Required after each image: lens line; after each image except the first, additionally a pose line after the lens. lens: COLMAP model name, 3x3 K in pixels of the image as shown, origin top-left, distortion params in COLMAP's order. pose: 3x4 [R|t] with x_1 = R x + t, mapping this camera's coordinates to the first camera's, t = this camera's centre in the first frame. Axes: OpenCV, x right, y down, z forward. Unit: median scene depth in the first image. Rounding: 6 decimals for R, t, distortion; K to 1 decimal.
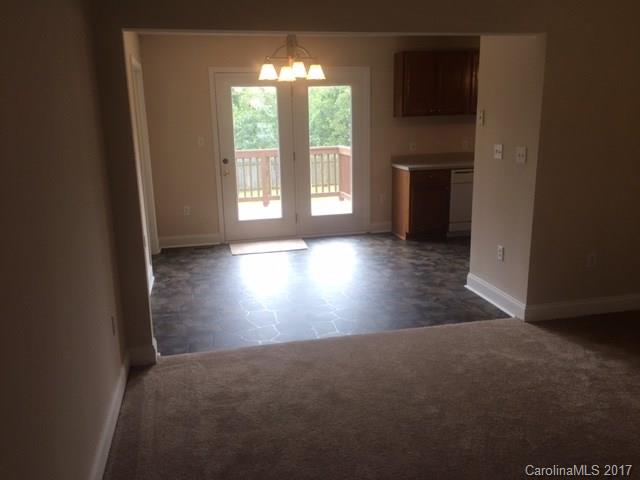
lens RADIAL K [[552.5, 0, 320.0], [0, 552.5, 240.0], [0, 0, 1]] dist [0.080889, -0.106248]
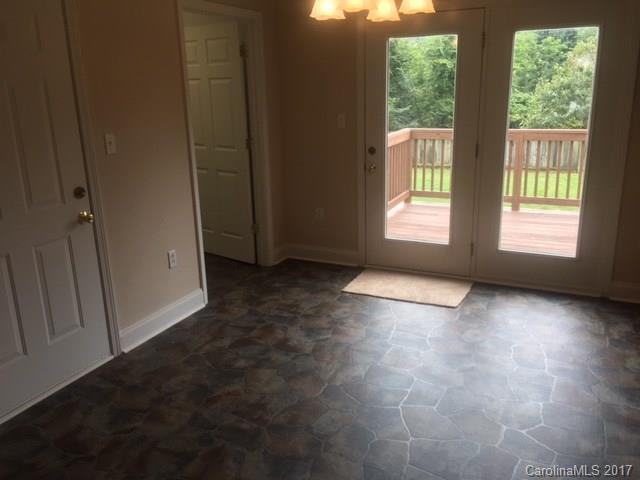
lens RADIAL K [[552.5, 0, 320.0], [0, 552.5, 240.0], [0, 0, 1]] dist [0.080889, -0.106248]
pose [[0.785381, 0.174947, -0.593776, 0.214390], [-0.137455, 0.984572, 0.108279, -0.104858], [0.603558, -0.003422, 0.797312, 0.441470]]
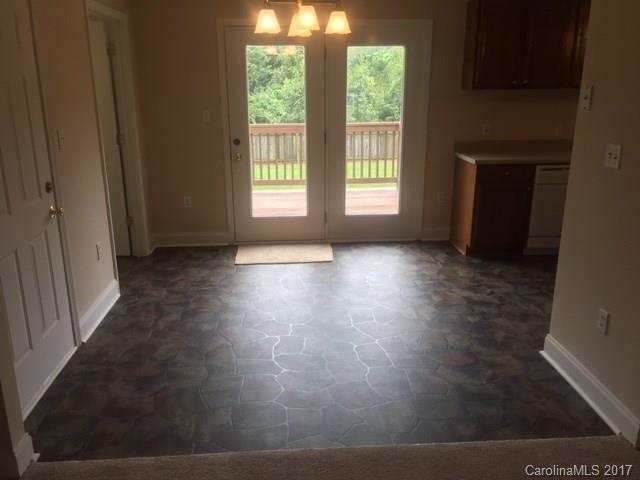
lens RADIAL K [[552.5, 0, 320.0], [0, 552.5, 240.0], [0, 0, 1]] dist [0.080889, -0.106248]
pose [[0.988380, 0.061339, -0.139074, 0.067686], [-0.053213, 0.996693, 0.061416, -0.061617], [0.142381, -0.053302, 0.988376, 0.245876]]
